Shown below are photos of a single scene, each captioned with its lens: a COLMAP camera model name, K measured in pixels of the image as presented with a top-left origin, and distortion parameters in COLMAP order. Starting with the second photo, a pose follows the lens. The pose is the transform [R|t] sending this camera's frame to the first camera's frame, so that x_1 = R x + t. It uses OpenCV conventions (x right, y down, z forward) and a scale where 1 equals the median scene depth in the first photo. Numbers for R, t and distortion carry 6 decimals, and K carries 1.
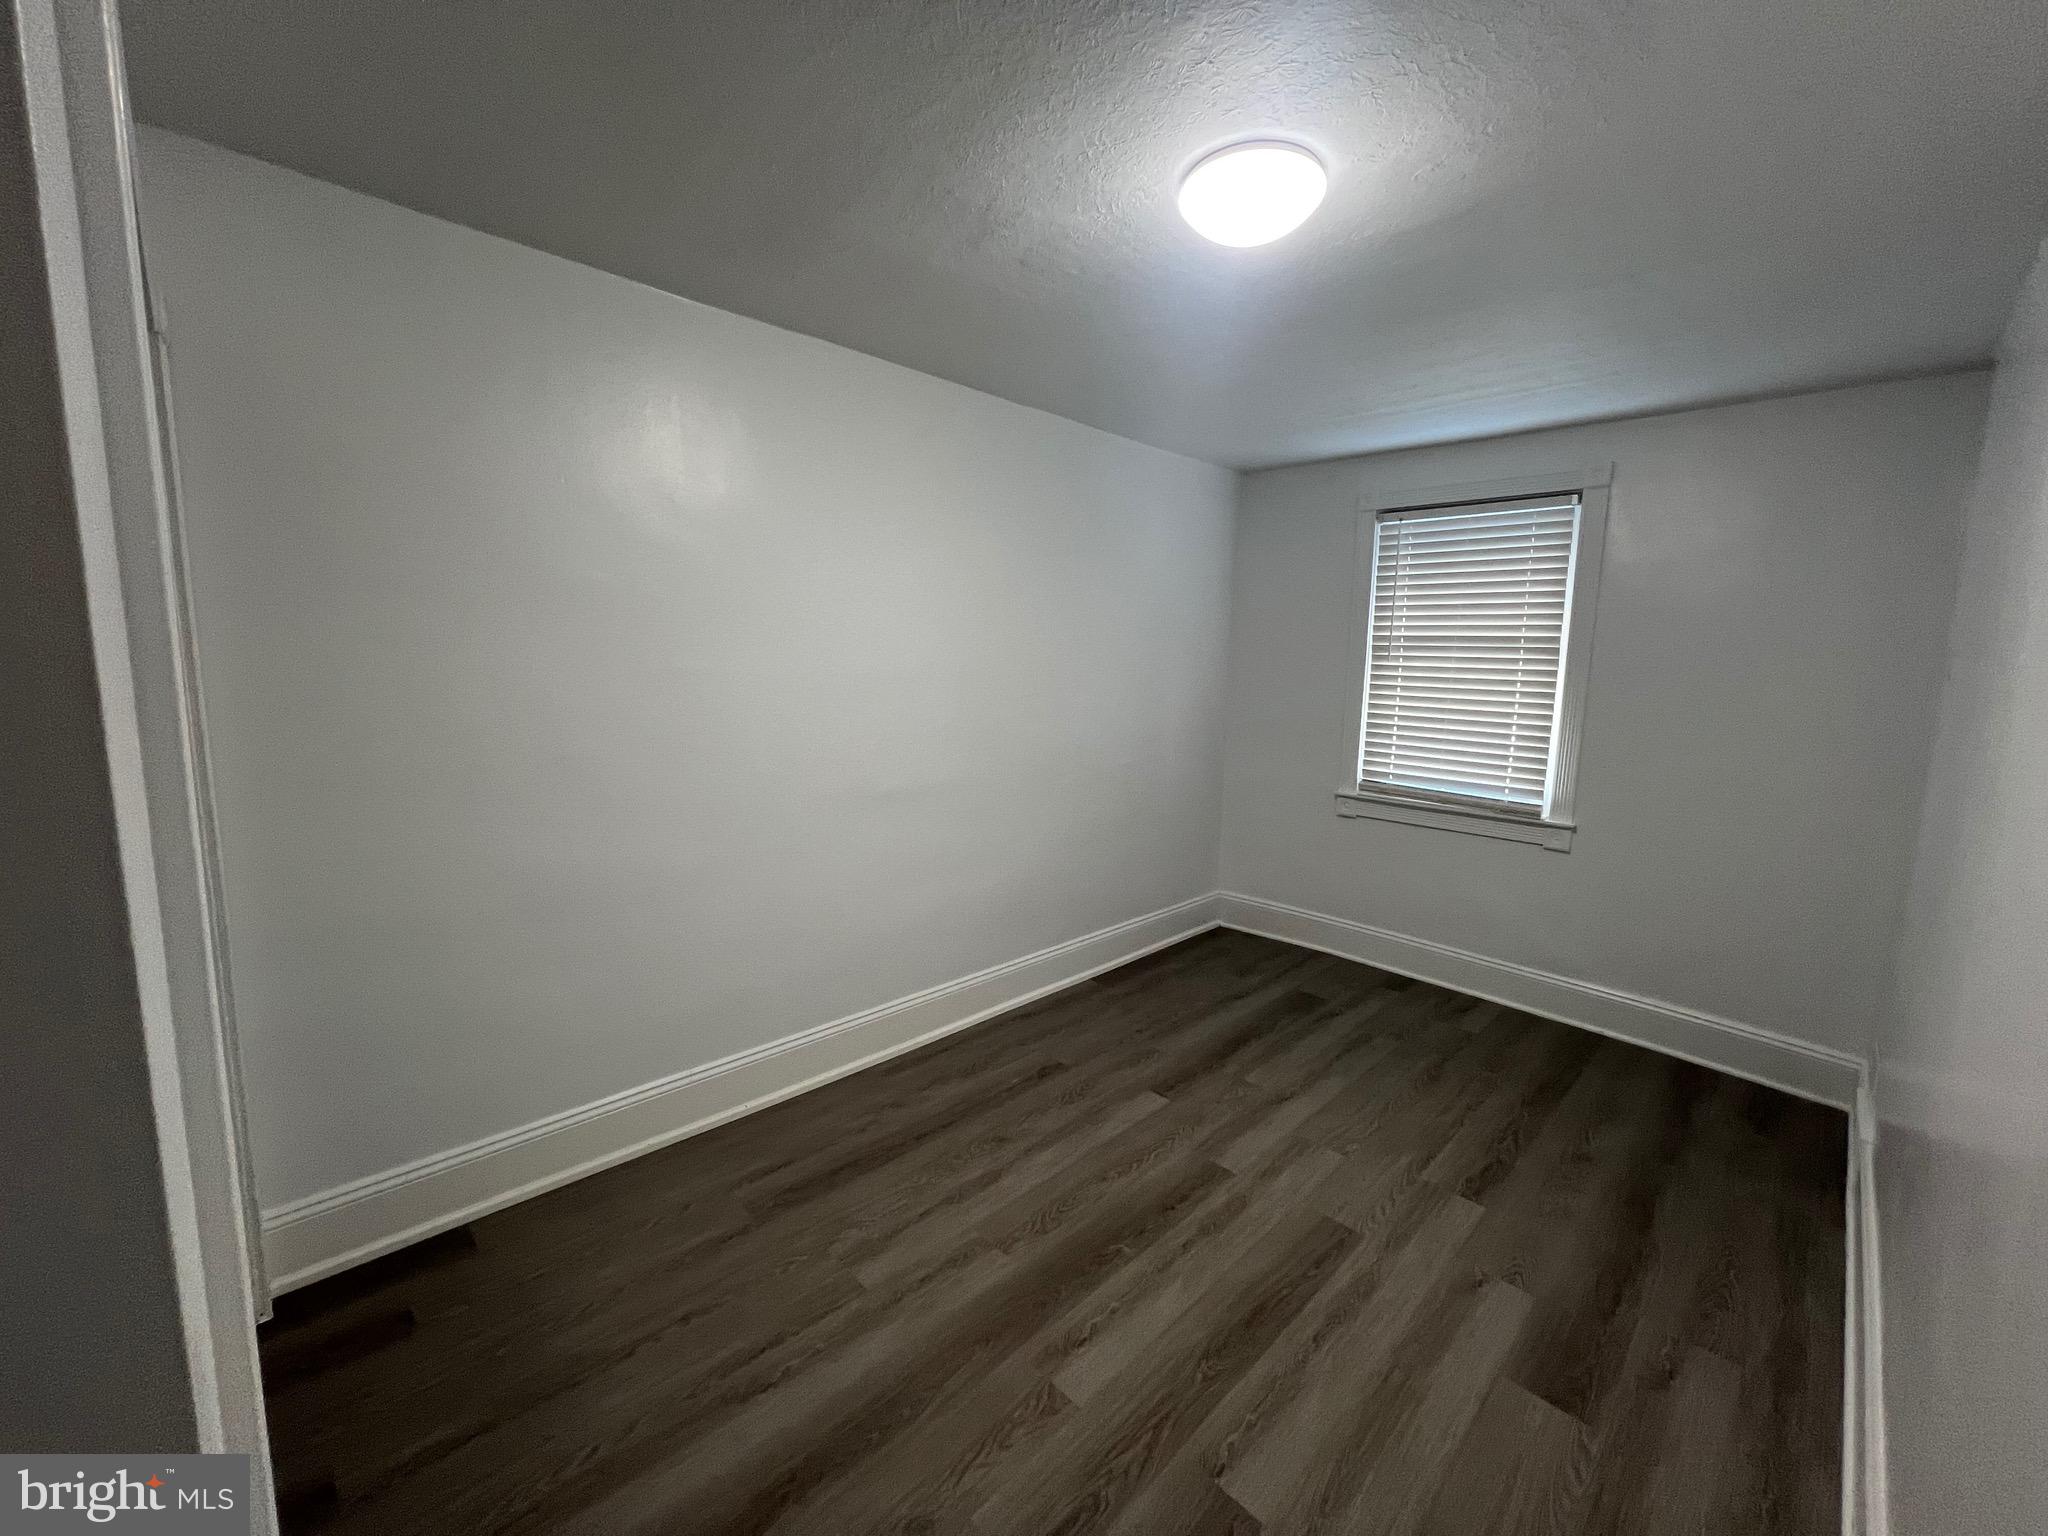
lens RADIAL K [[821.8, 0, 1024.3], [0, 821.8, 769.0], [0, 0, 1]] dist [0.001273, 0.000506]
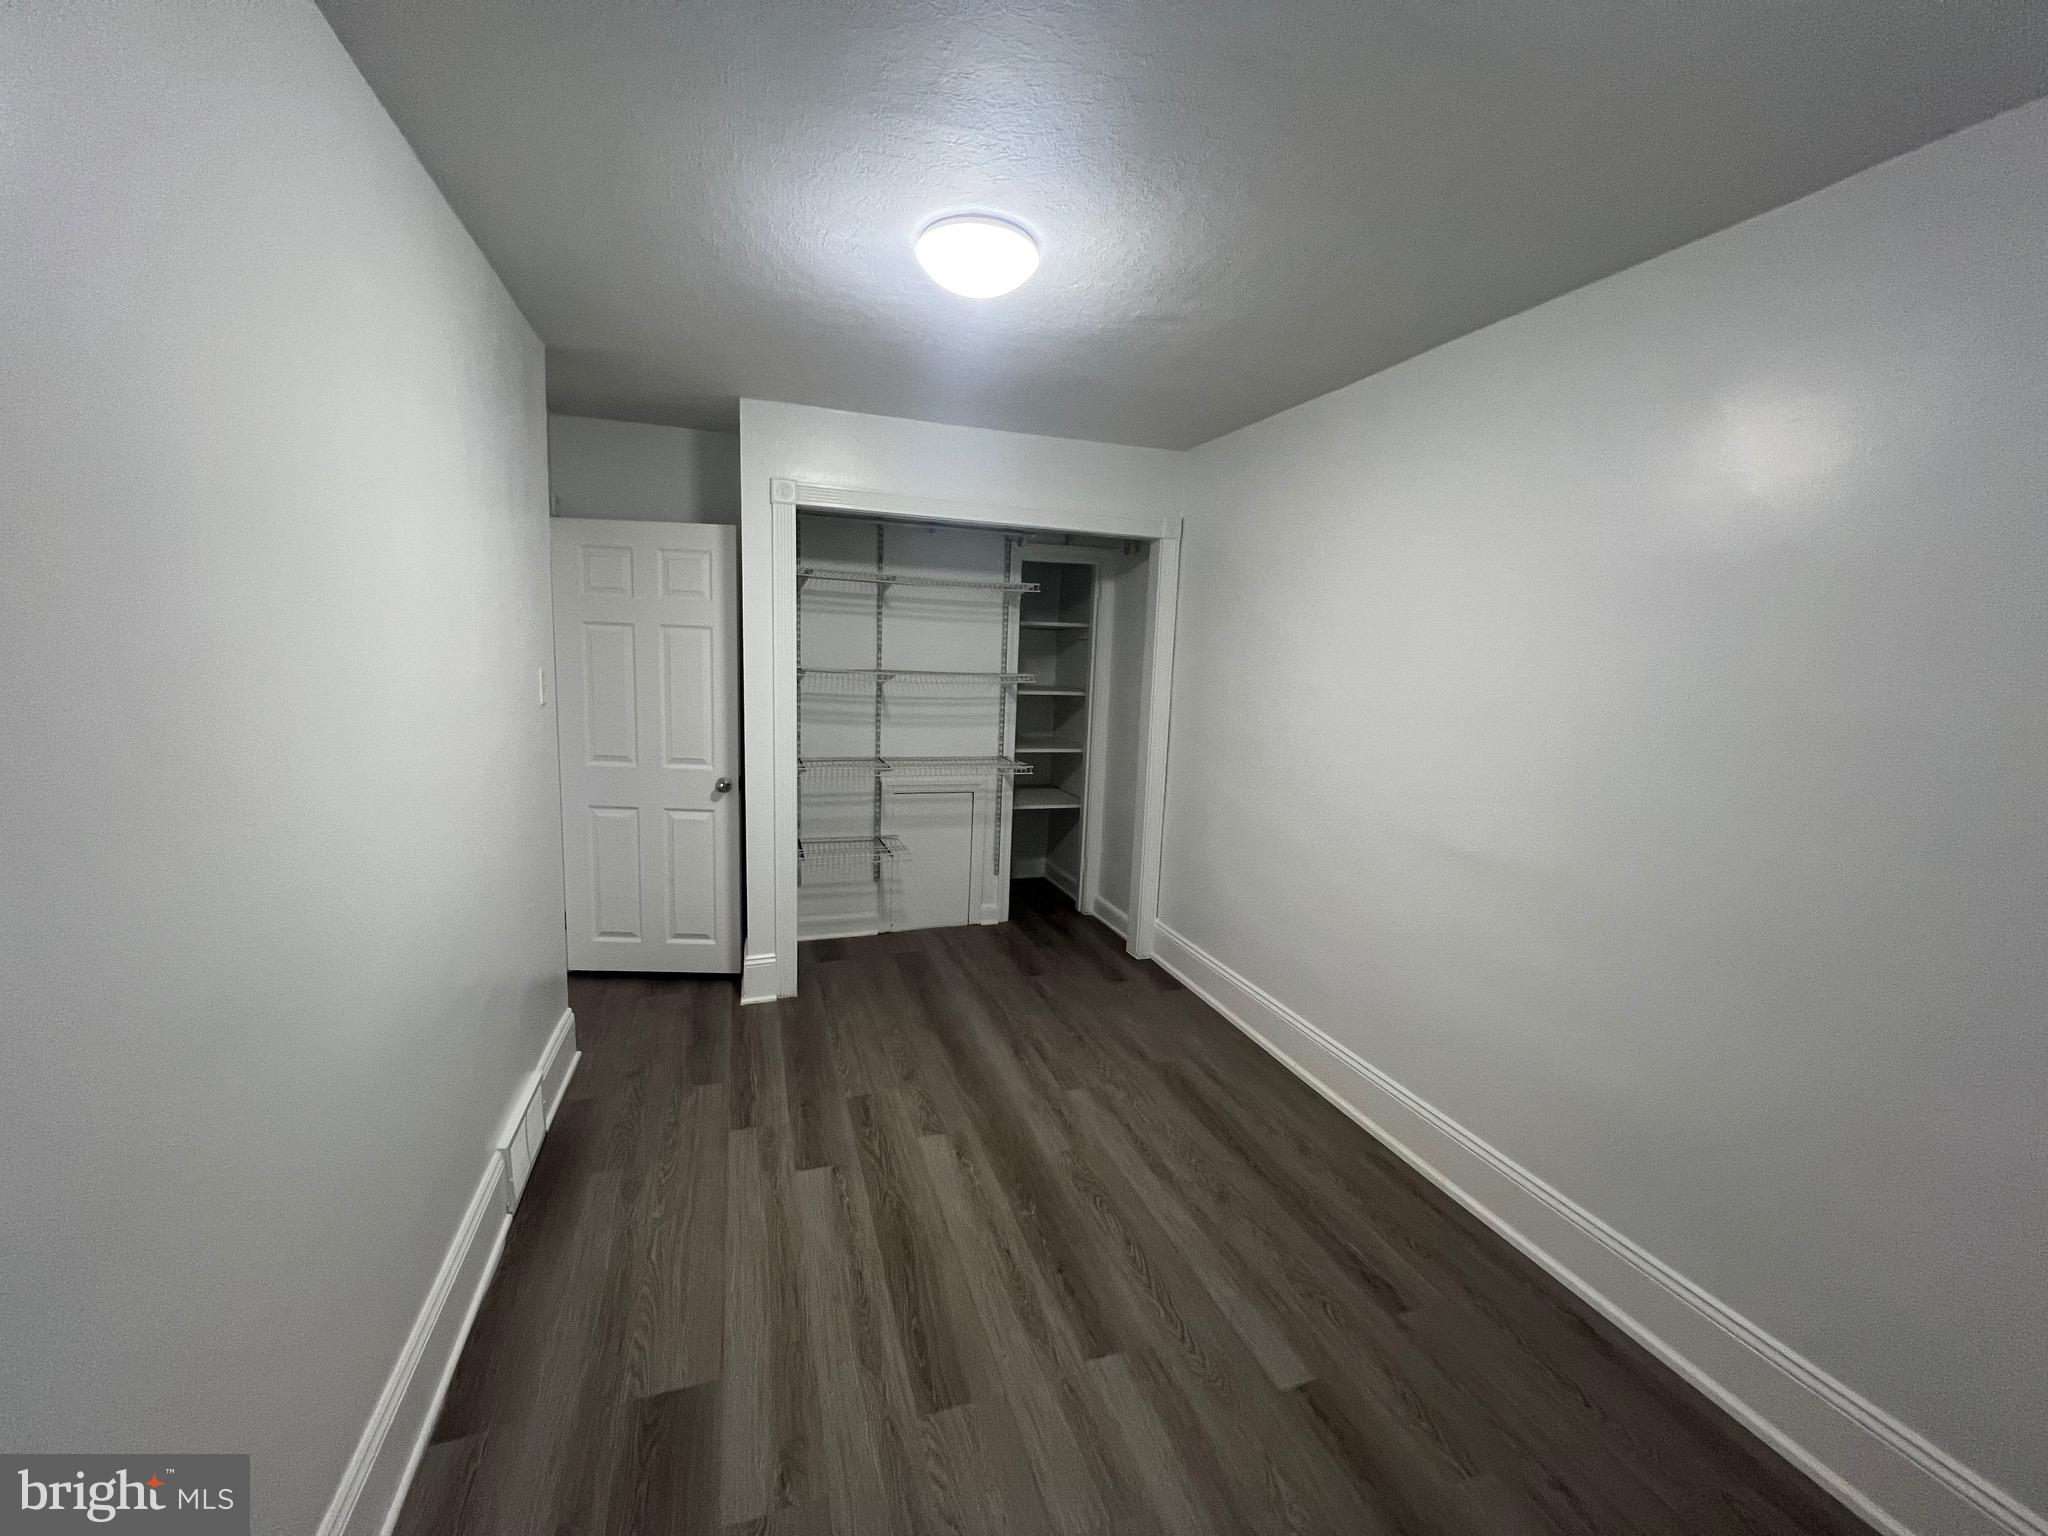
lens RADIAL K [[821.8, 0, 1023.5], [0, 821.8, 762.9], [0, 0, 1]] dist [0.001273, 0.000506]
pose [[-0.434601, 0.080597, -0.897010, 1.042506], [-0.176954, 0.968932, 0.172794, -0.168731], [0.883068, 0.233826, -0.406837, 1.301016]]
